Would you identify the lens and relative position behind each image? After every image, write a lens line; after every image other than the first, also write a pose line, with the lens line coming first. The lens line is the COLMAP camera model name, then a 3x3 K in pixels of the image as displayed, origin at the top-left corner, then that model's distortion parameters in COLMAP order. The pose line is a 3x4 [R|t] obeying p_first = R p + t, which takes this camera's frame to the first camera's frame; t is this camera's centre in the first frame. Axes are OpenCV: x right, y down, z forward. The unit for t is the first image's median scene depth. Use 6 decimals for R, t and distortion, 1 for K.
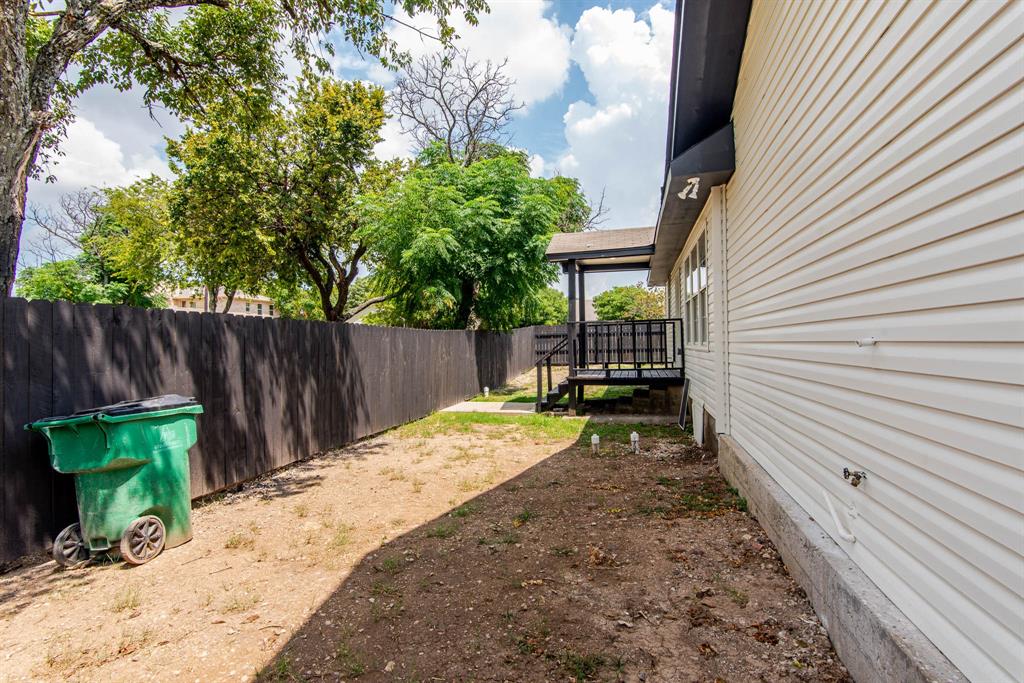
lens RADIAL K [[506.9, 0, 512.0], [0, 506.9, 341.5], [0, 0, 1]] dist [0.030463, 0.000130]
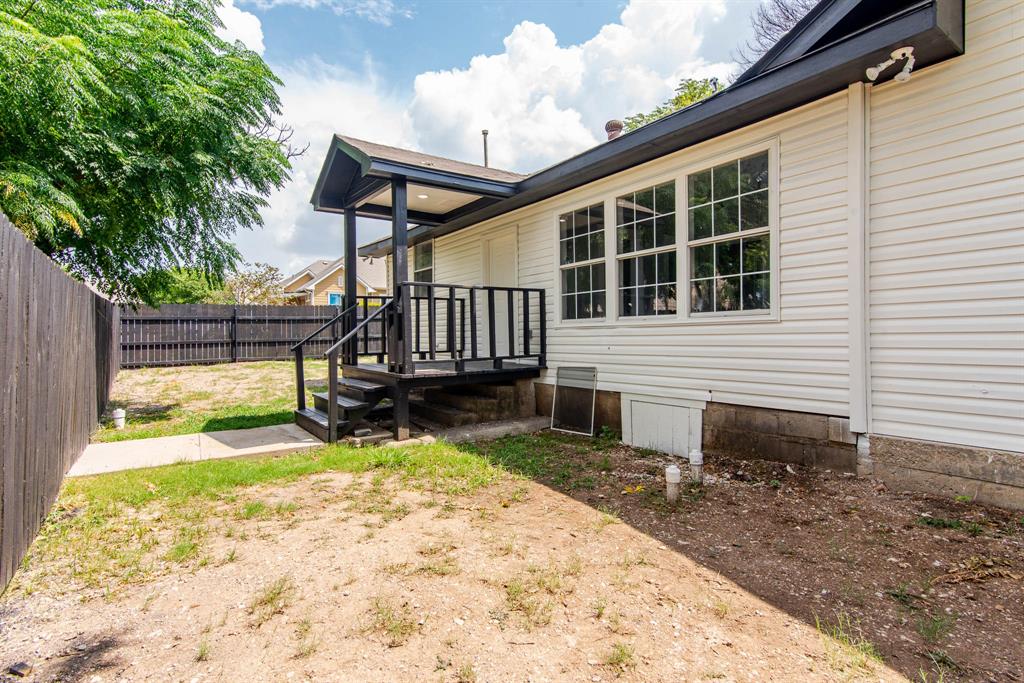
lens RADIAL K [[506.9, 0, 512.0], [0, 506.9, 341.5], [0, 0, 1]] dist [0.030463, 0.000130]
pose [[0.656507, -0.002232, 0.754317, -0.251276], [0.001997, 0.999997, 0.001221, 0.030784], [-0.754318, 0.000705, 0.656509, 0.514935]]
